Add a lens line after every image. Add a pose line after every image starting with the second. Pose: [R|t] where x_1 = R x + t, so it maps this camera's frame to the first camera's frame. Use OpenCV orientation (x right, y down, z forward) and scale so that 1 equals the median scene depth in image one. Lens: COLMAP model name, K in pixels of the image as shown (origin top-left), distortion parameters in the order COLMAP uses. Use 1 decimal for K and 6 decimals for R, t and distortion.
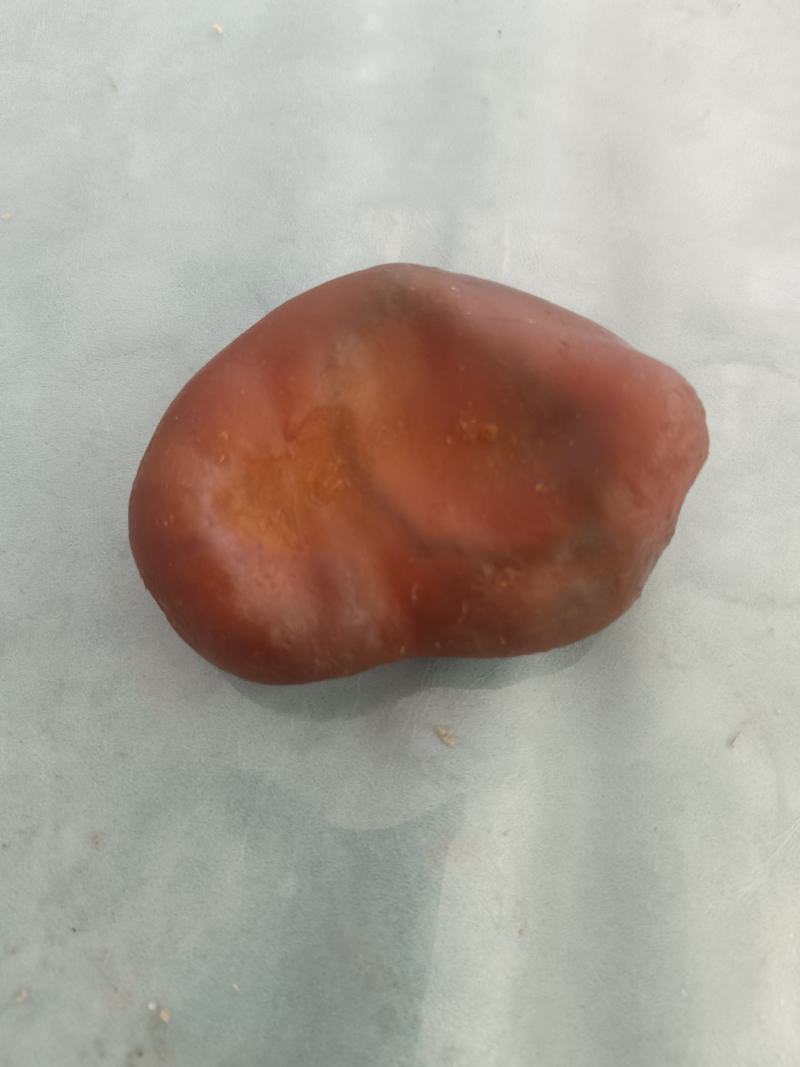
lens RADIAL K [[886.4, 0, 415.9], [0, 886.4, 530.3], [0, 0, 1]] dist [-0.007953, -0.001328]
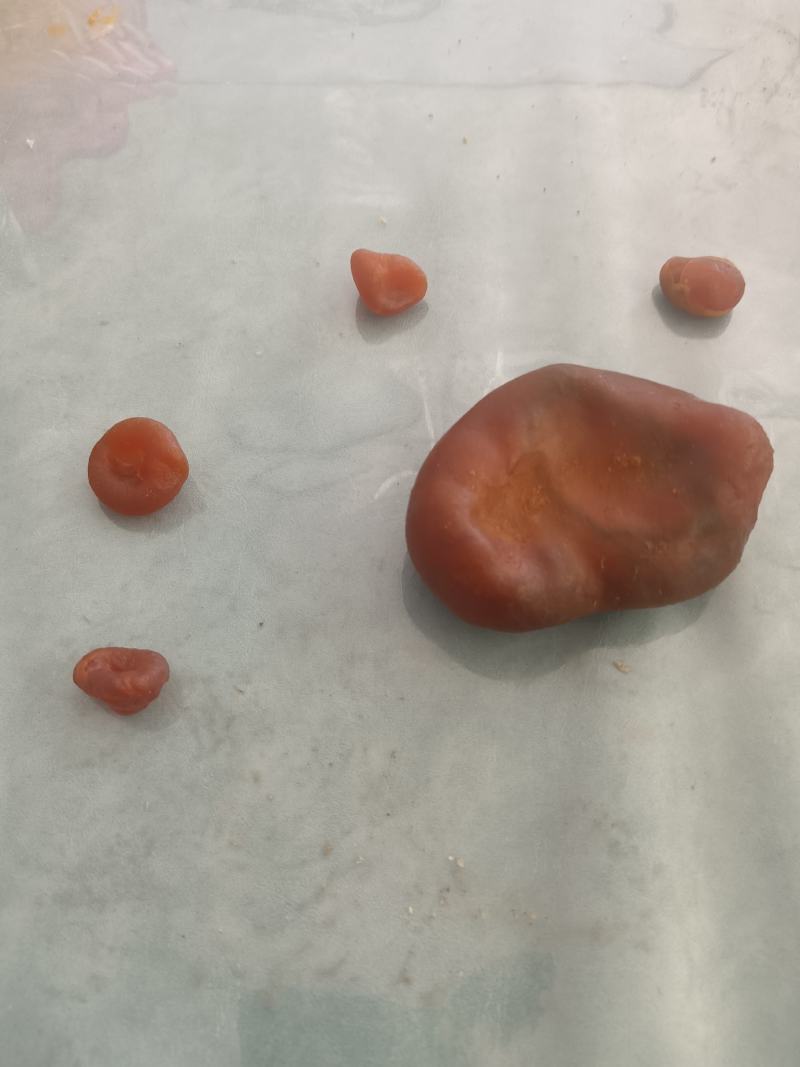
lens RADIAL K [[946.9, 0, 400.0], [0, 946.9, 533.5], [0, 0, 1]] dist [0.003689, 0.005964]
pose [[0.997096, -0.067957, 0.034363, -0.396847], [0.072369, 0.986058, -0.149838, 0.234814], [-0.023701, 0.151890, 0.988113, -0.625750]]
